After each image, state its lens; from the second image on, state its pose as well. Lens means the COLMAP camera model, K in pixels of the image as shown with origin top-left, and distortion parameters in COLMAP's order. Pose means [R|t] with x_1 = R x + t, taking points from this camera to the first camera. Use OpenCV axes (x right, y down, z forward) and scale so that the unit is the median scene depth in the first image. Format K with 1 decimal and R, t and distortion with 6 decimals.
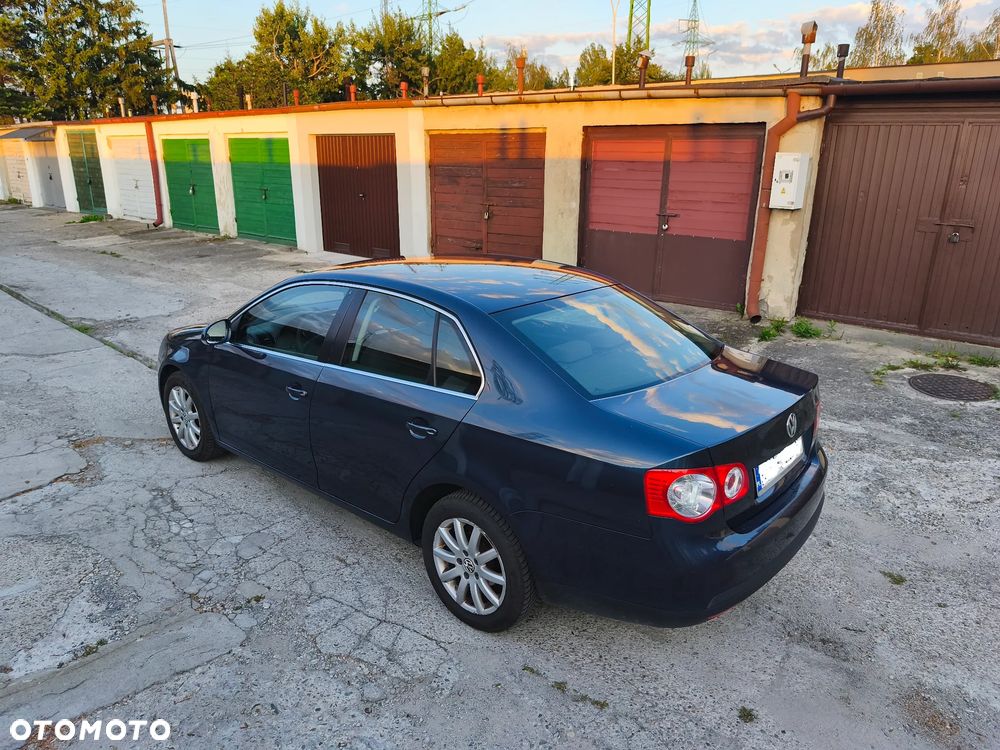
lens RADIAL K [[690.0, 0, 496.9], [0, 690.0, 367.9], [0, 0, 1]] dist [-0.000814, -0.009445]
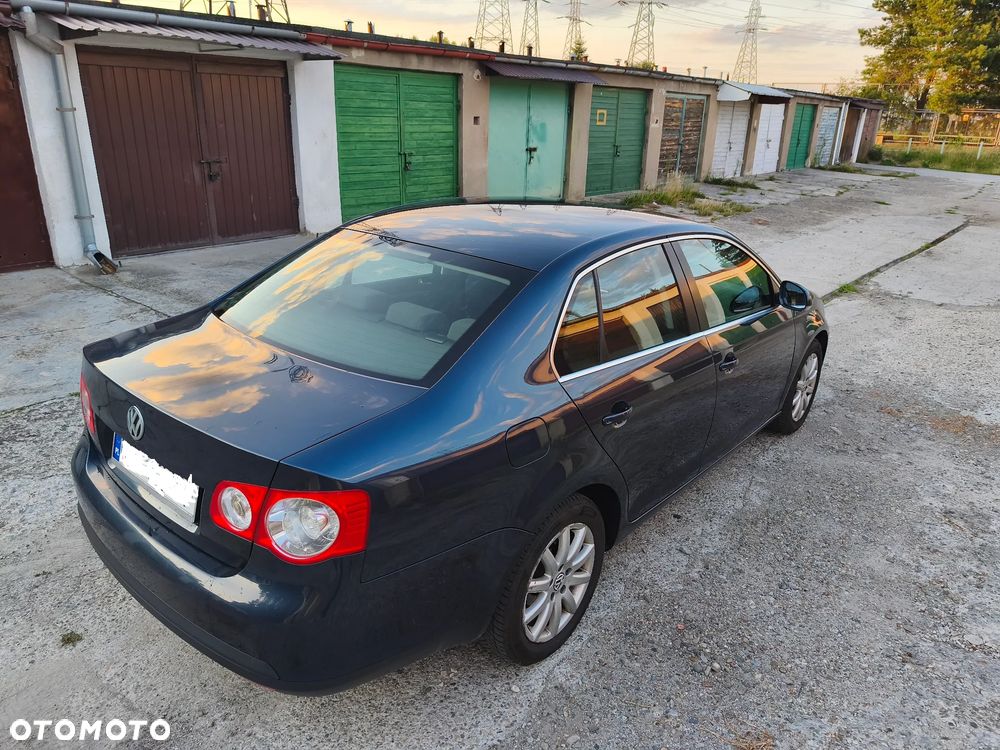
lens RADIAL K [[691.2, 0, 503.6], [0, 691.2, 373.0], [0, 0, 1]] dist [-0.005279, -0.004364]
pose [[0.035045, 0.346859, -0.937262, 0.371205], [-0.325009, 0.890815, 0.317517, -0.105859], [0.945061, 0.293492, 0.143951, 0.424525]]
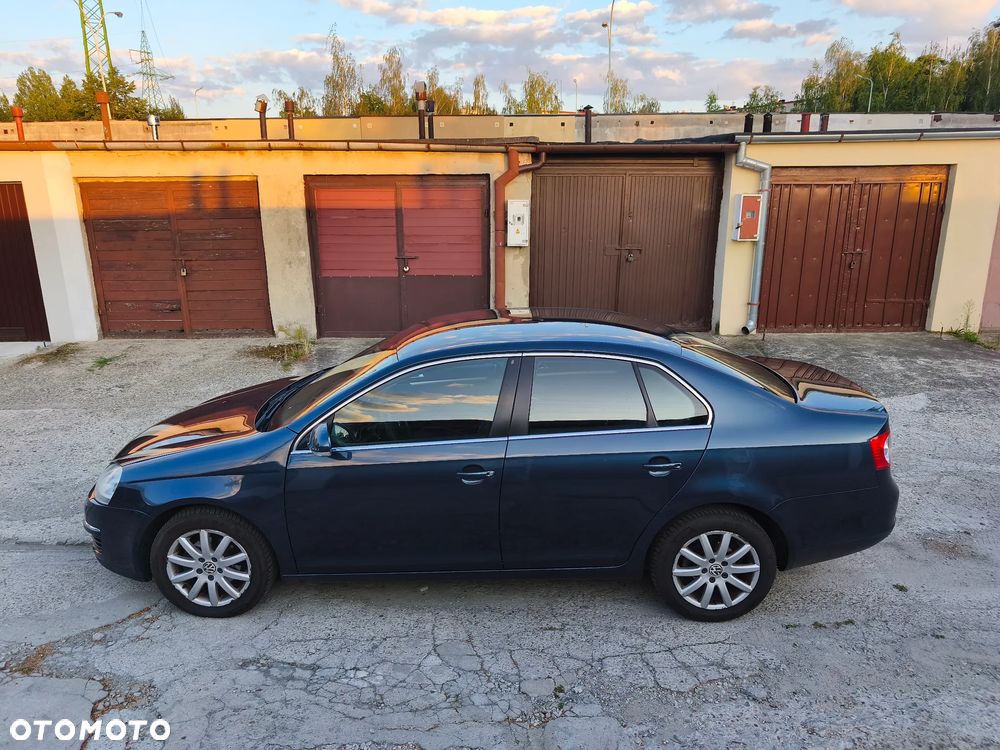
lens RADIAL K [[685.8, 0, 495.8], [0, 685.8, 375.0], [0, 0, 1]] dist [0.003494, -0.010999]
pose [[0.763932, -0.180224, 0.619619, -0.365258], [0.202574, 0.978645, 0.034897, -0.056458], [-0.612676, 0.098860, 0.784127, 0.105352]]
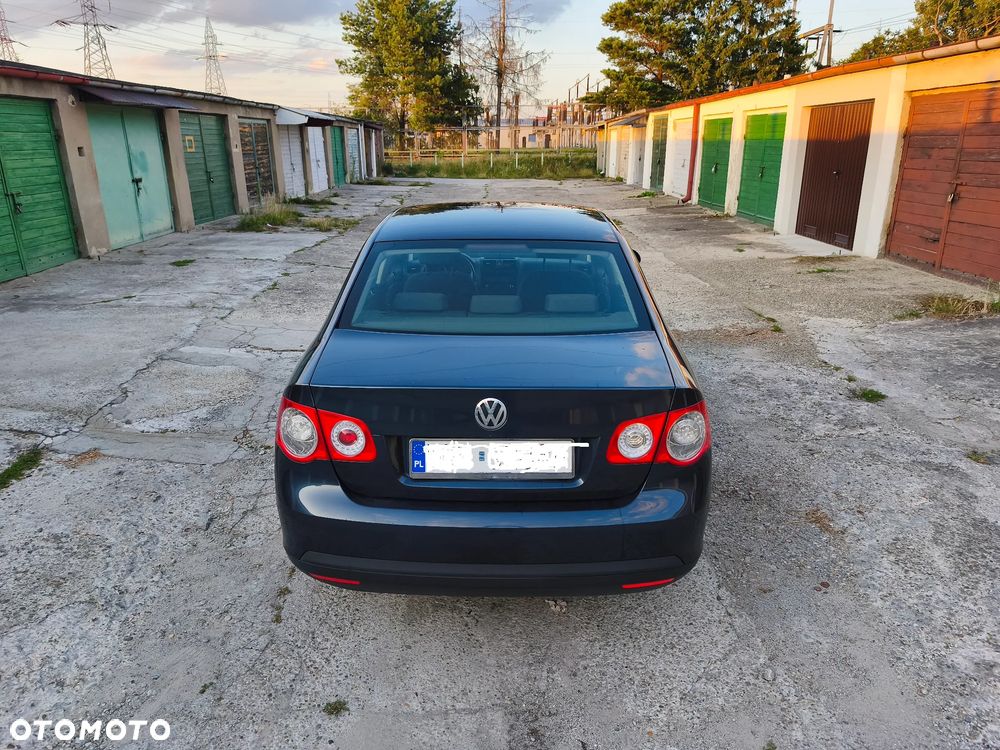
lens RADIAL K [[686.1, 0, 497.0], [0, 686.1, 369.7], [0, 0, 1]] dist [0.012137, -0.023923]
pose [[0.653069, 0.224574, -0.723234, 0.329601], [-0.212329, 0.971012, 0.109782, -0.015899], [0.726923, 0.081869, 0.681821, 0.167084]]
